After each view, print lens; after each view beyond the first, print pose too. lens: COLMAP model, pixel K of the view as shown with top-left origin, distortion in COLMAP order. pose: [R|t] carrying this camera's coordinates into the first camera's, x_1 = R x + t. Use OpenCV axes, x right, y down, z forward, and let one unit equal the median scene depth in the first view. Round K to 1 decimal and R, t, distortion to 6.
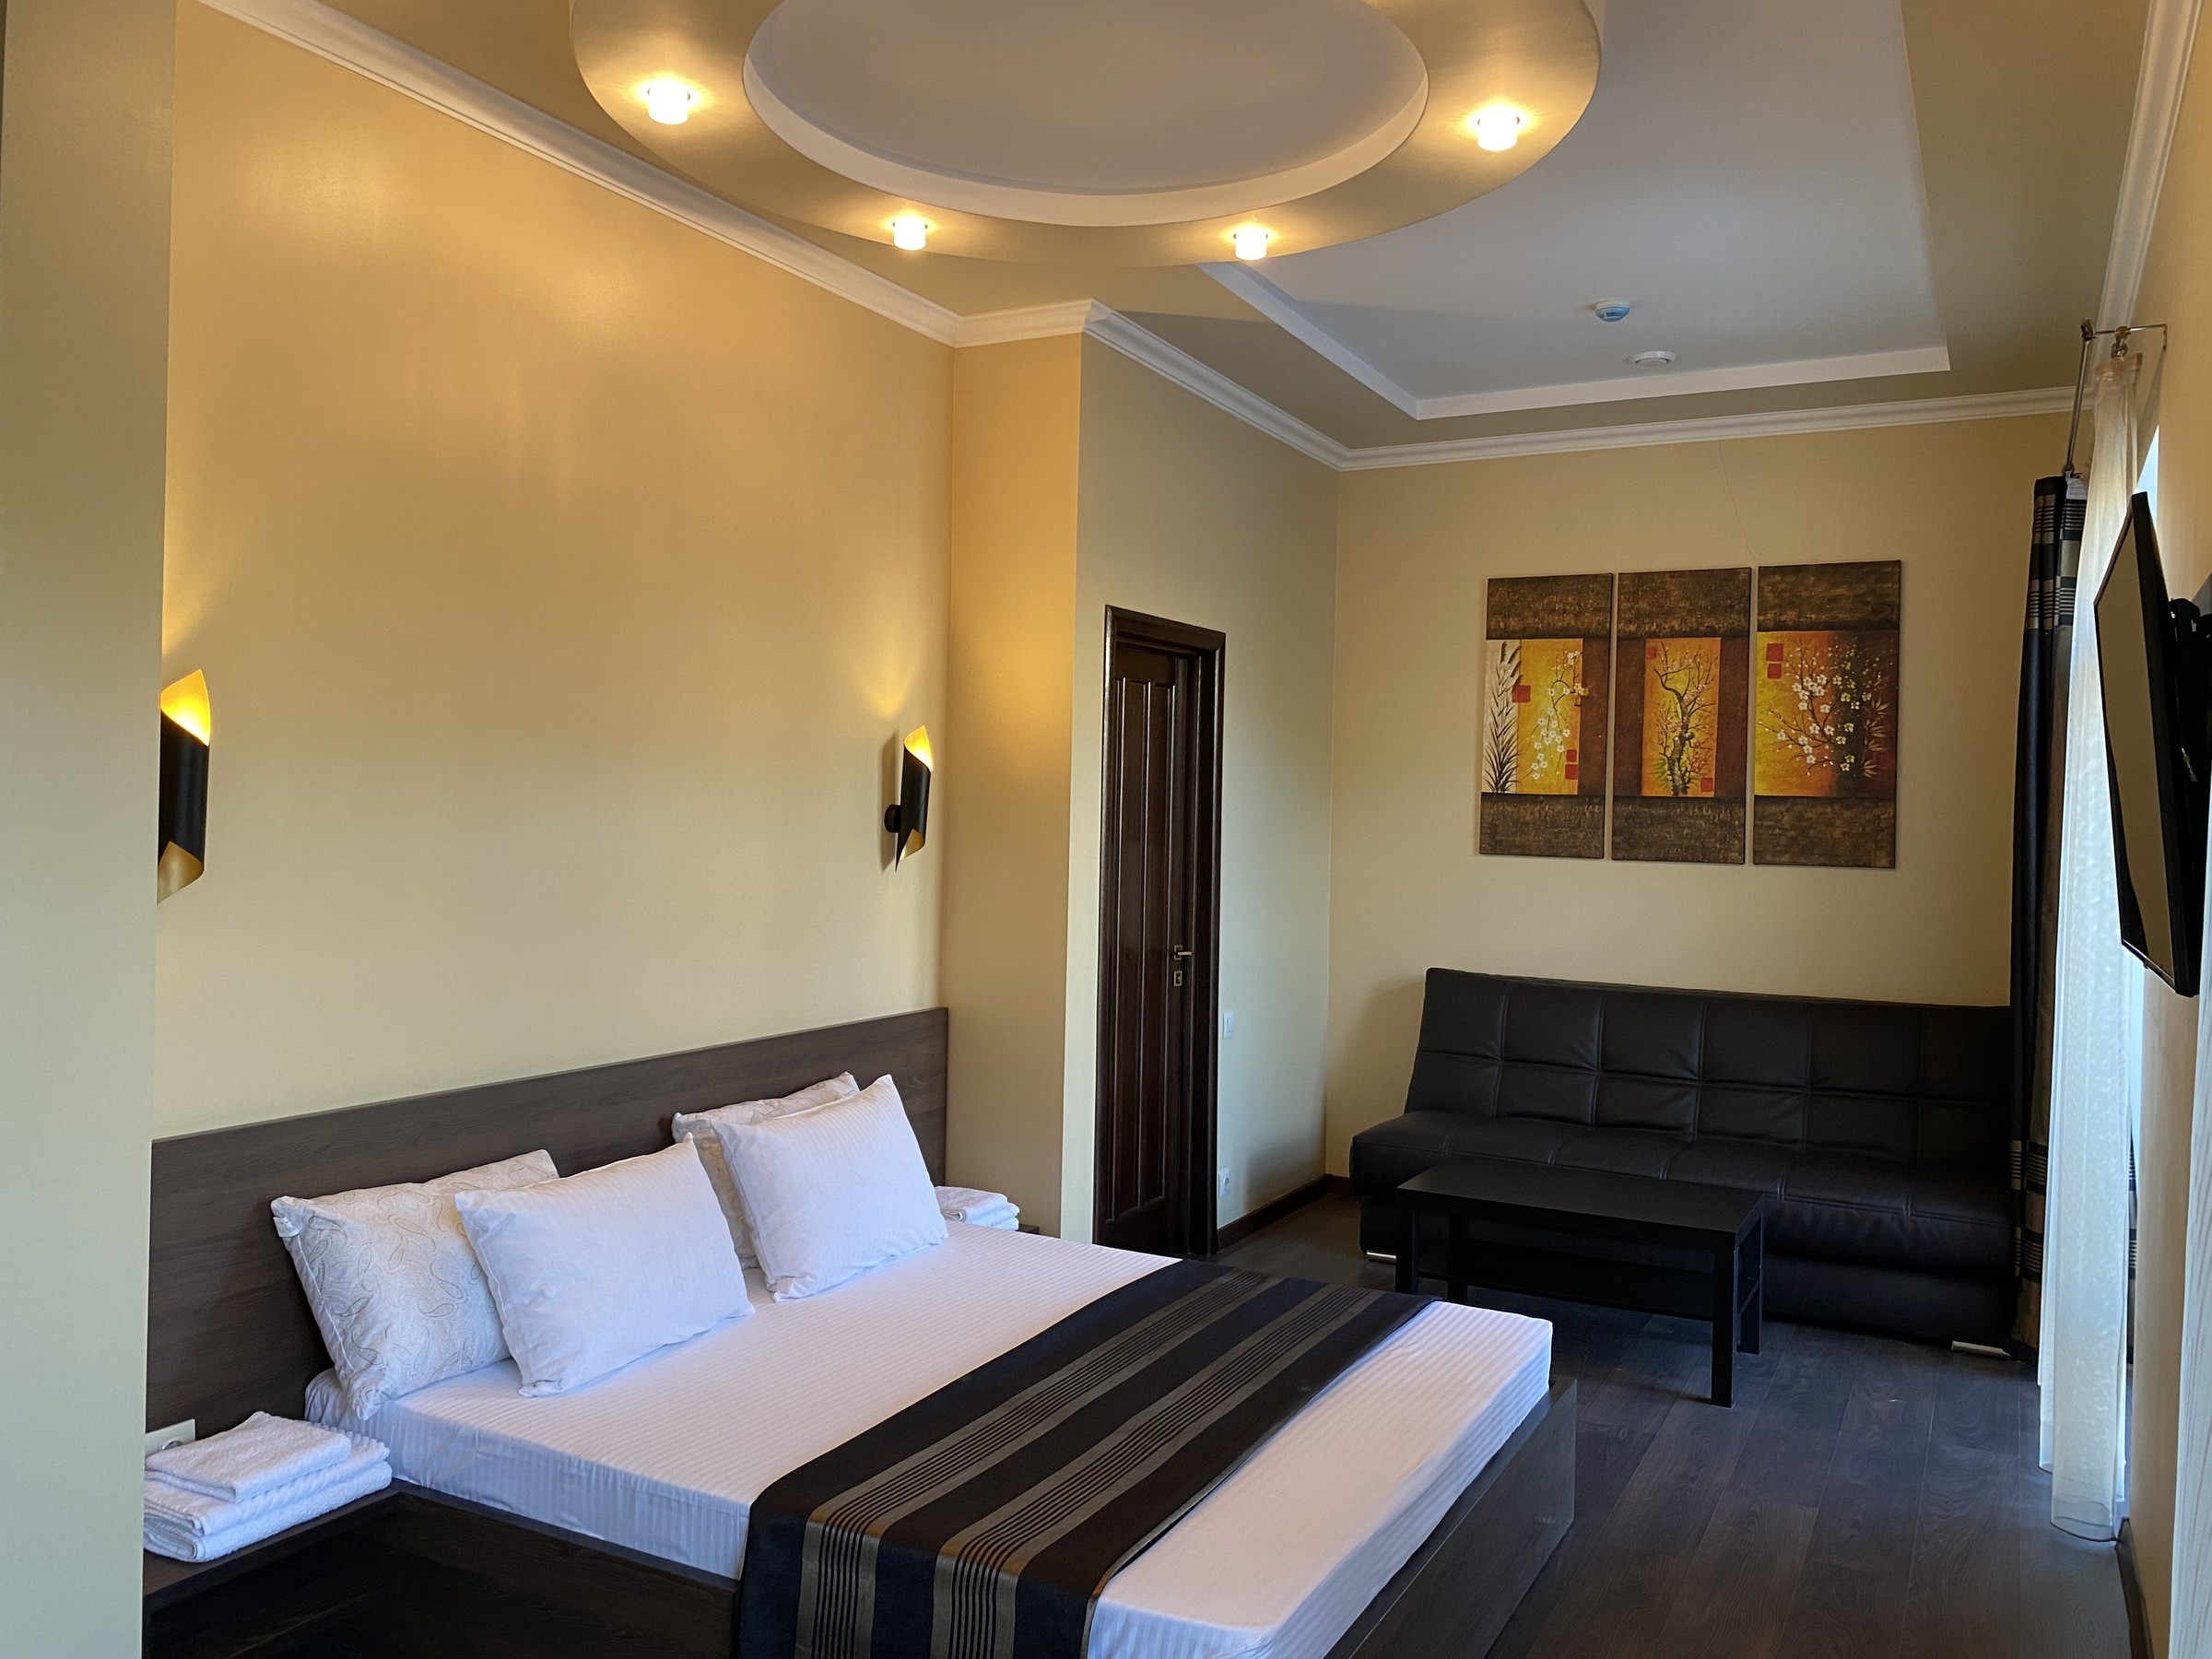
lens RADIAL K [[1708.0, 0, 1109.0], [0, 1708.0, 819.4], [0, 0, 1]] dist [0.019717, -0.003059]
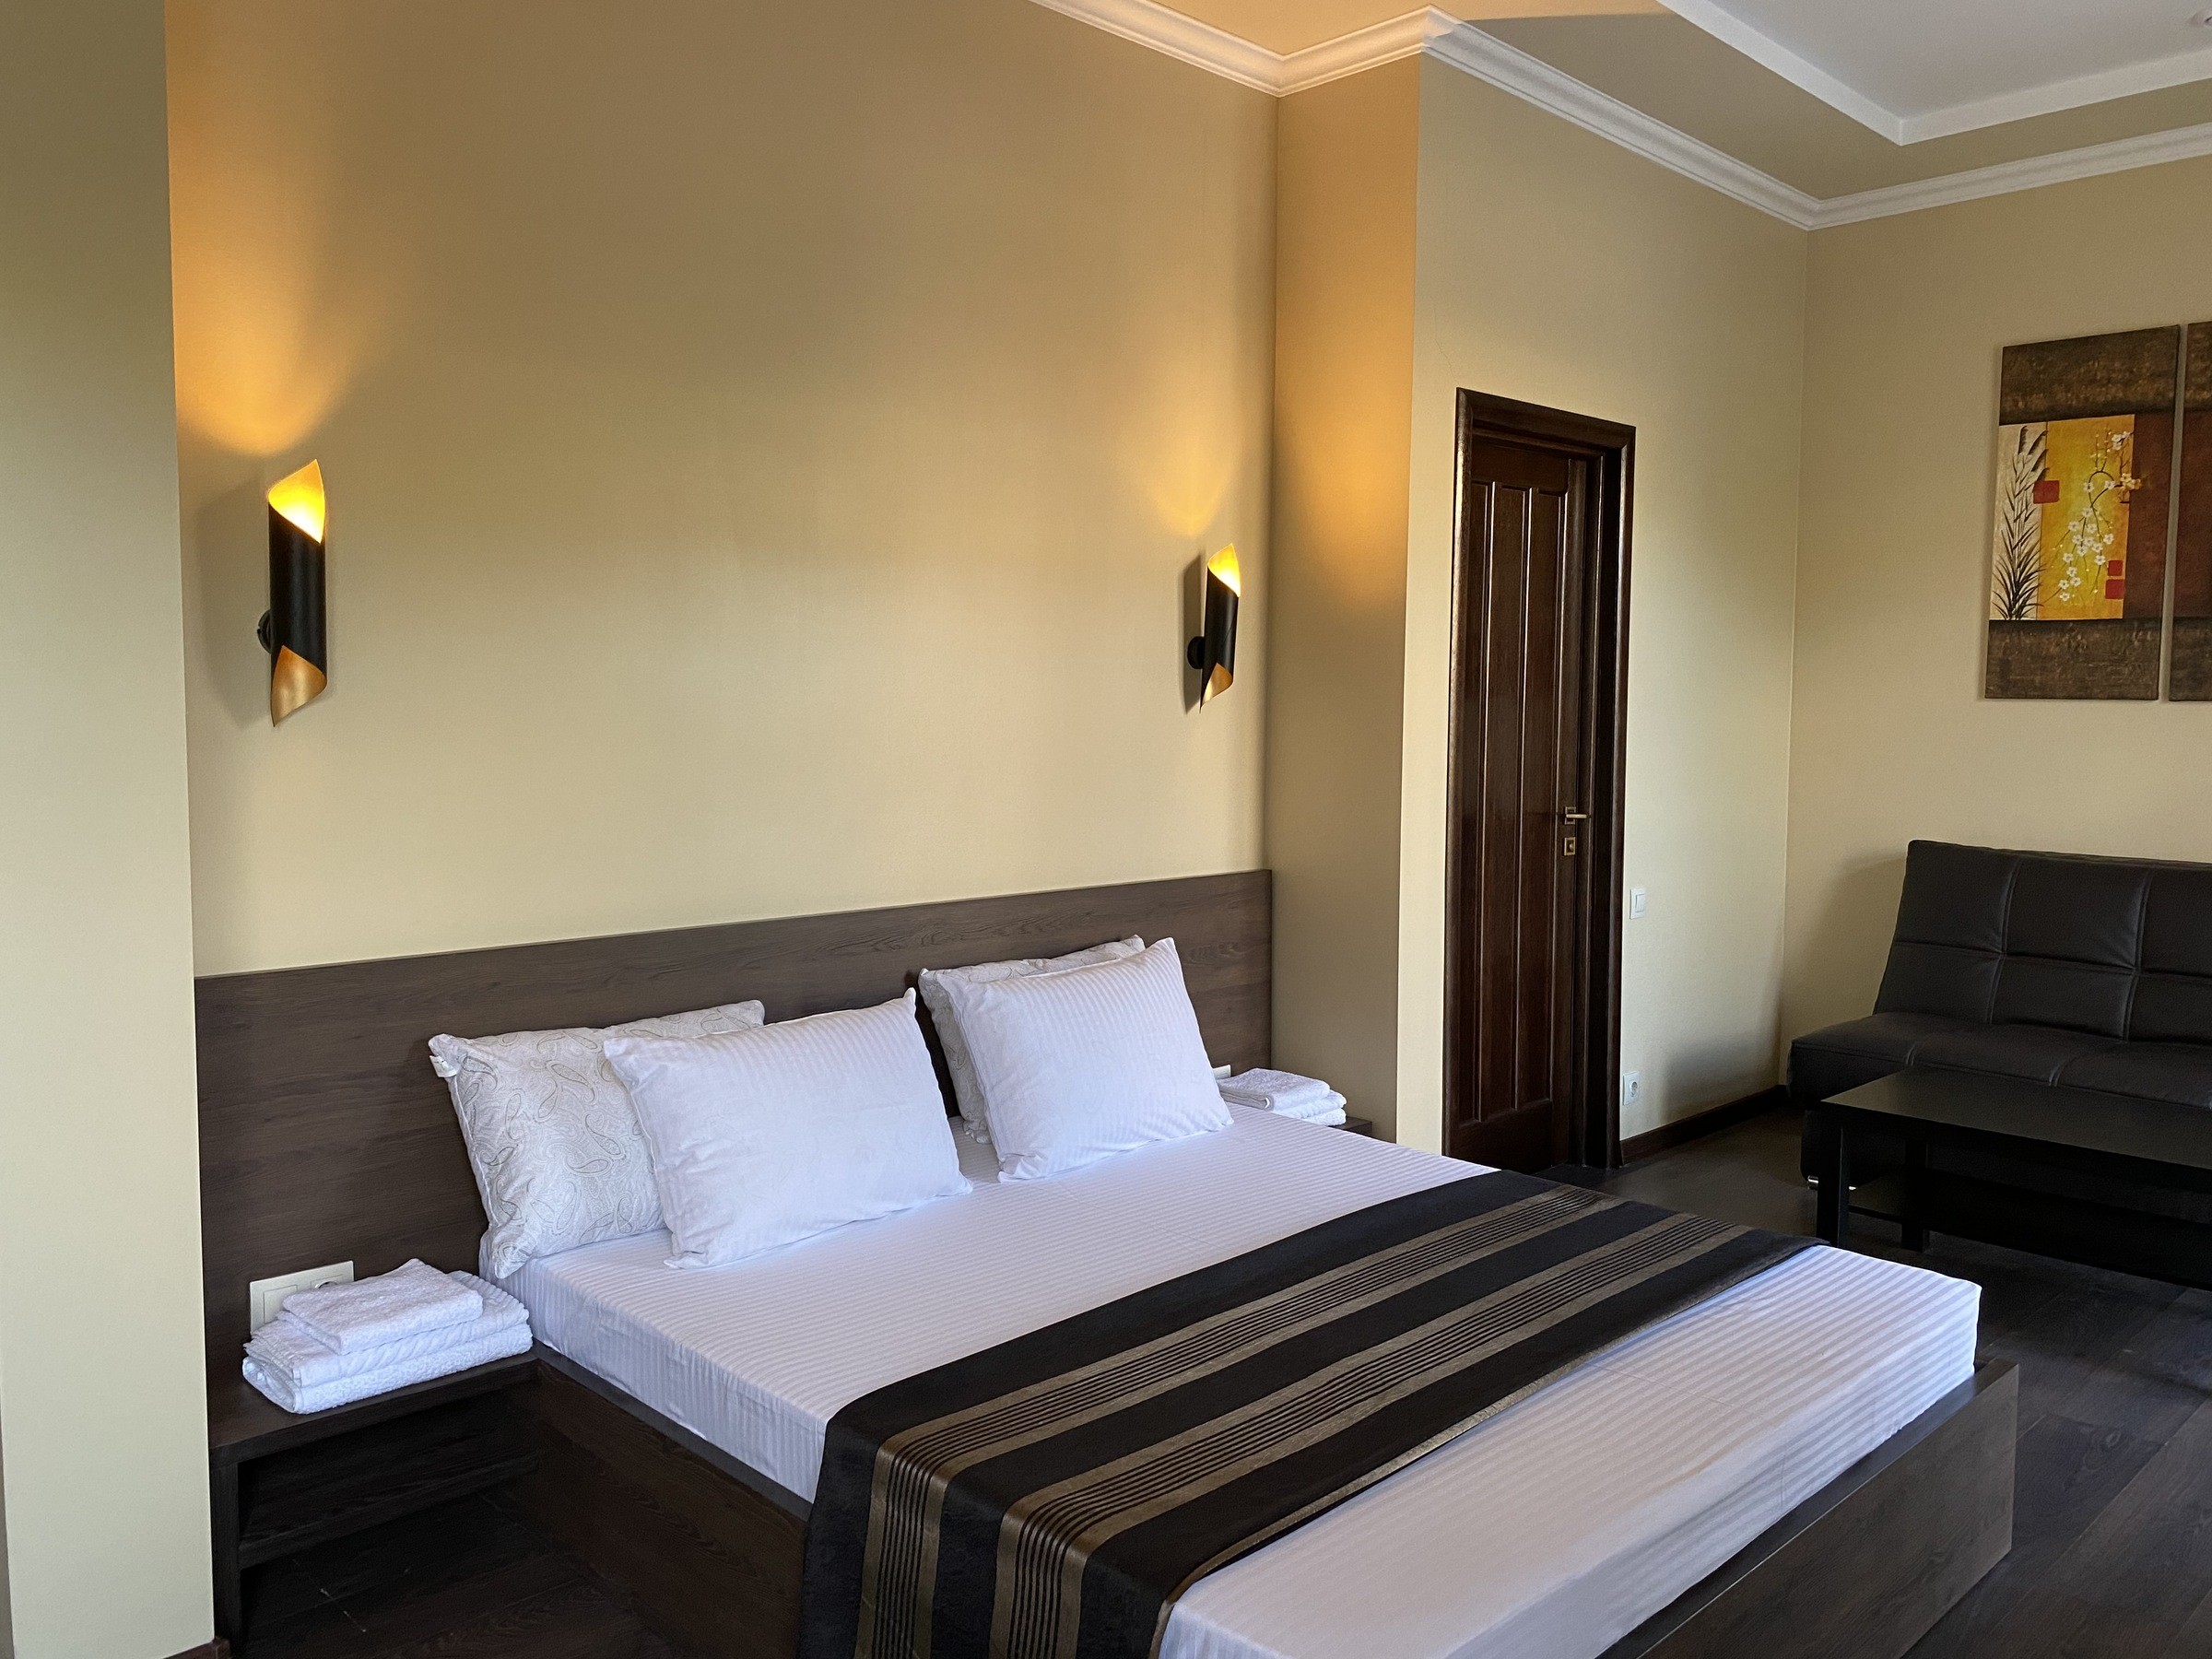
lens RADIAL K [[1664.7, 0, 1143.1], [0, 1664.7, 826.5], [0, 0, 1]] dist [0.079501, -0.124865]
pose [[0.952798, 0.006161, -0.303541, 0.127973], [0.011735, 0.998300, 0.057097, 0.047675], [0.303377, -0.057964, 0.951106, 0.203814]]
